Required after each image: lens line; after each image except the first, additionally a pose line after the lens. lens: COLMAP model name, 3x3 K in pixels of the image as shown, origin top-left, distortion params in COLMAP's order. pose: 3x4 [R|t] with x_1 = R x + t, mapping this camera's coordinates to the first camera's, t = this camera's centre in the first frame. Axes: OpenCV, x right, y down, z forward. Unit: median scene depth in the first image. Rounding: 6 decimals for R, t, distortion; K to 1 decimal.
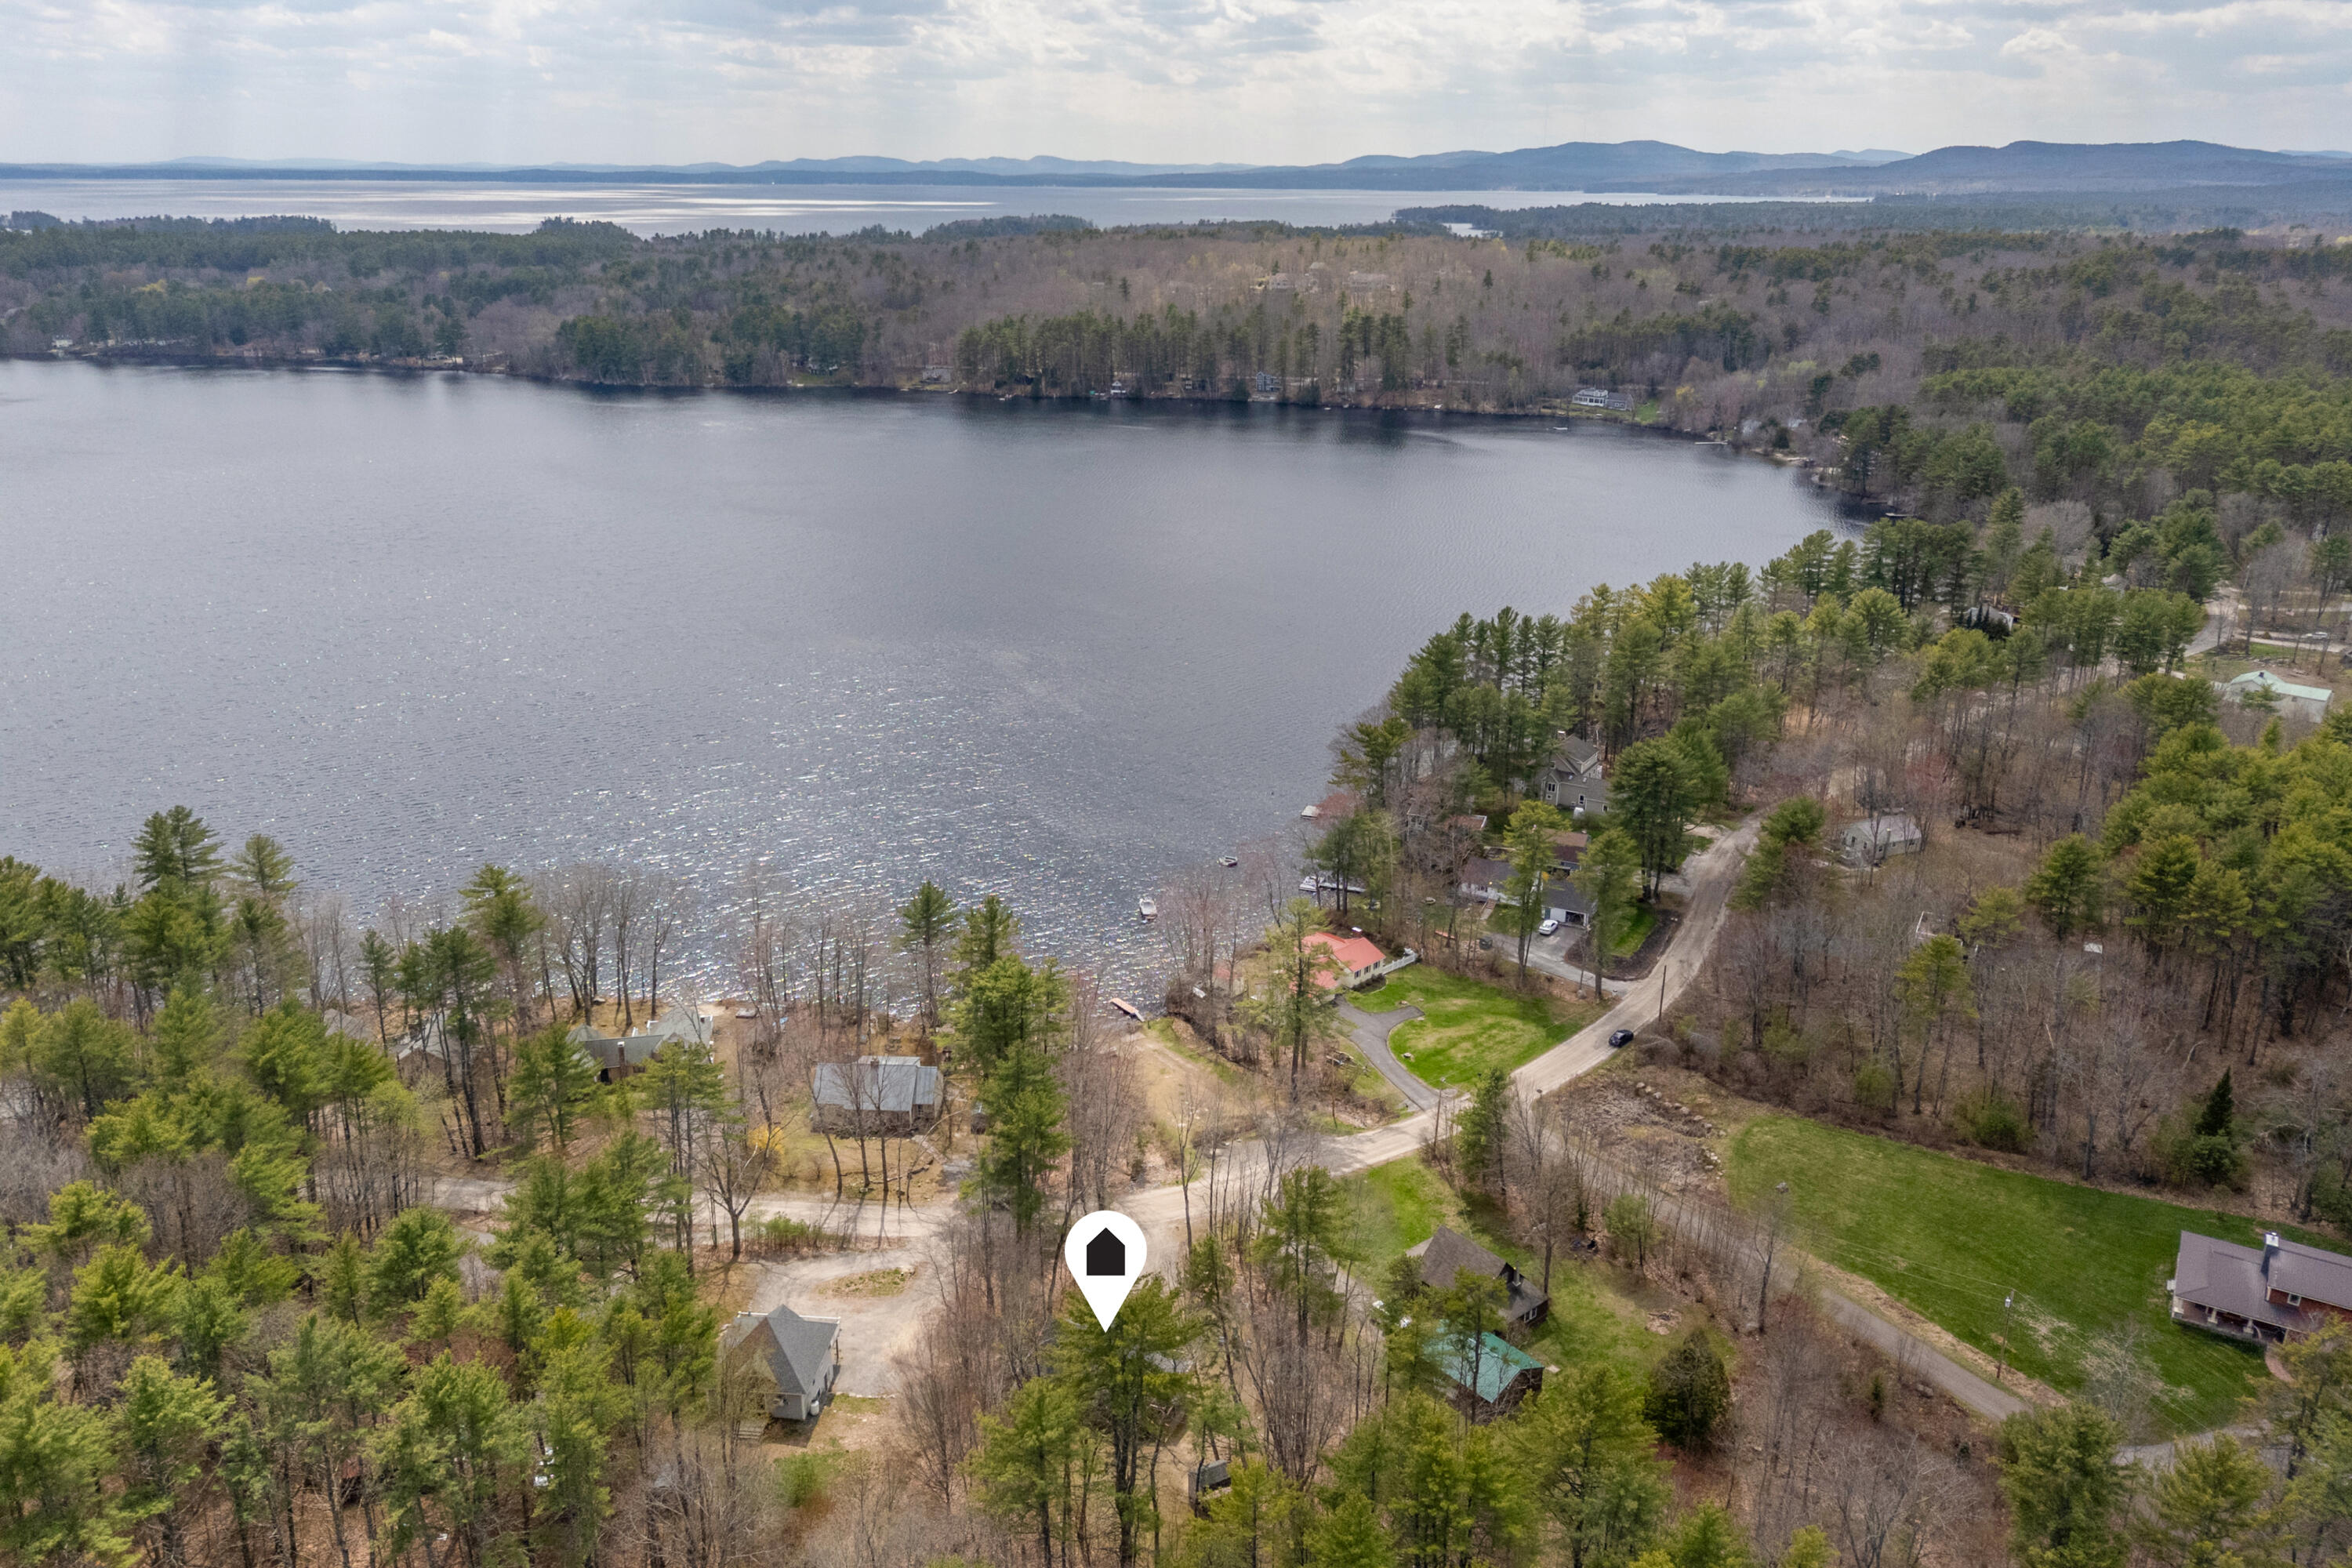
lens RADIAL K [[1764.1, 0, 1176.0], [0, 1764.1, 784.0], [0, 0, 1]] dist [0.001551, -0.005026]
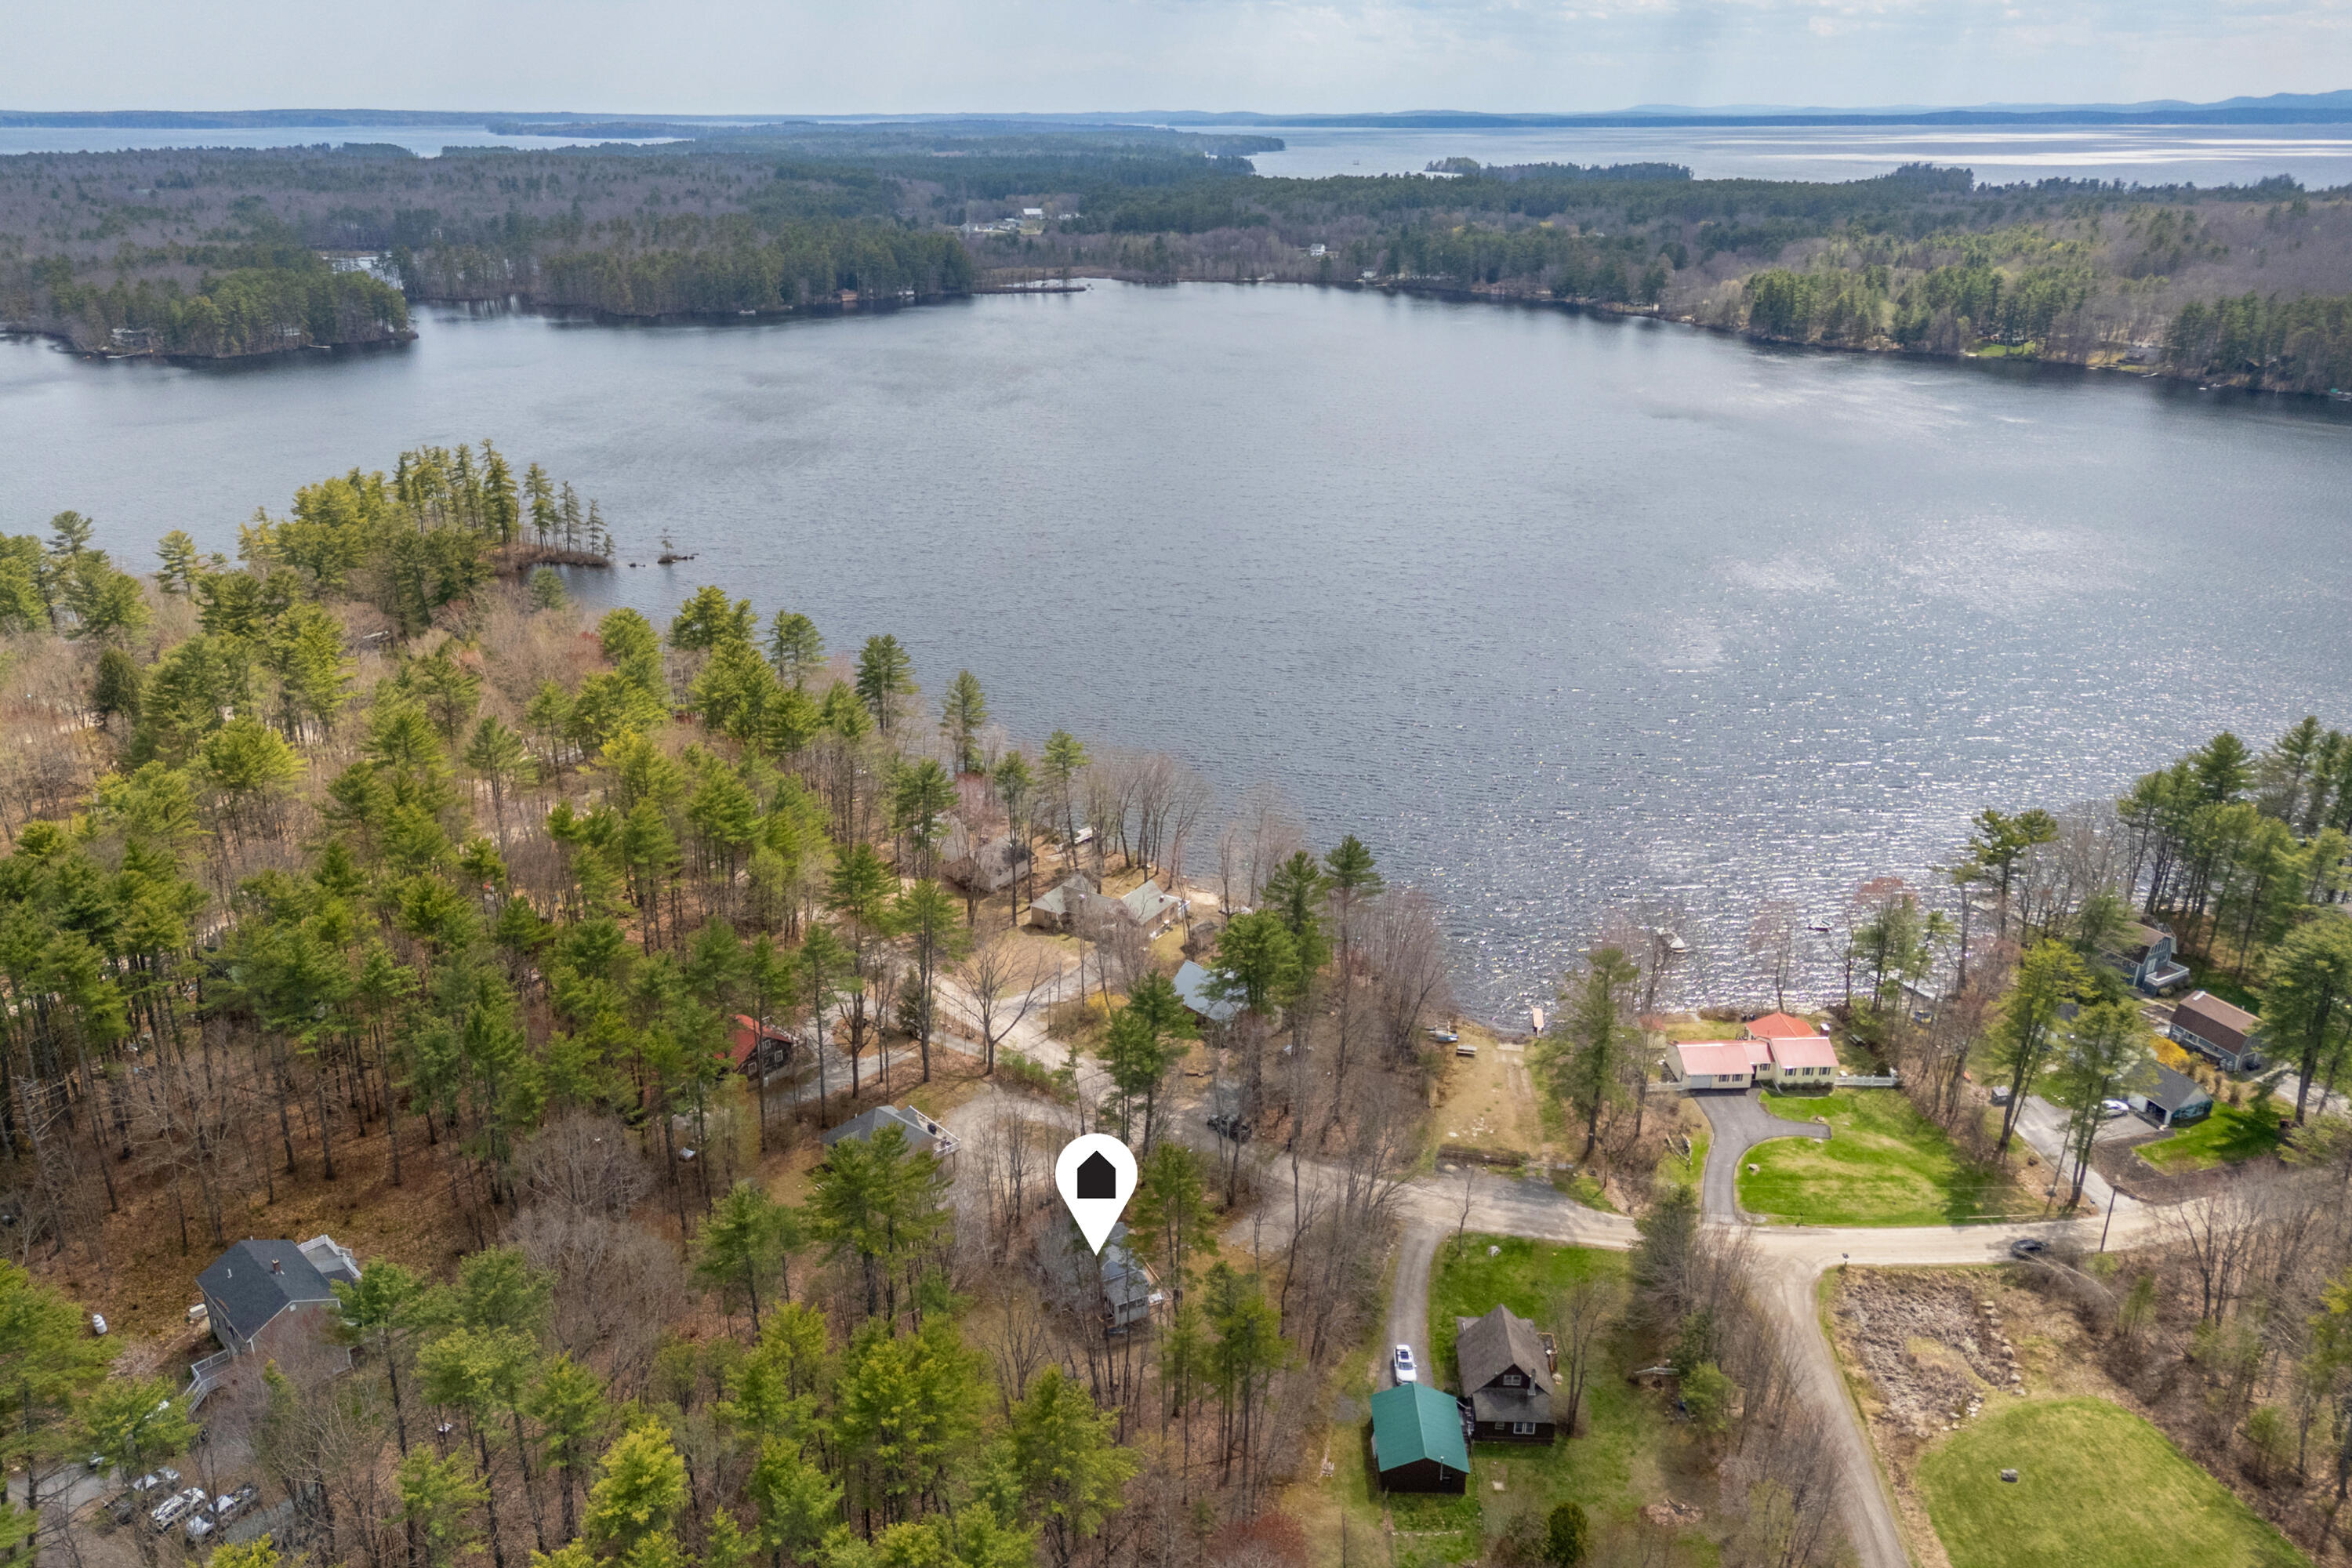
lens RADIAL K [[1764.1, 0, 1176.0], [0, 1764.1, 784.0], [0, 0, 1]] dist [0.001551, -0.005026]
pose [[0.720447, 0.231762, -0.653638, 0.140205], [-0.211524, 0.971031, 0.111156, -0.021499], [0.660464, 0.058178, 0.748600, 0.041892]]
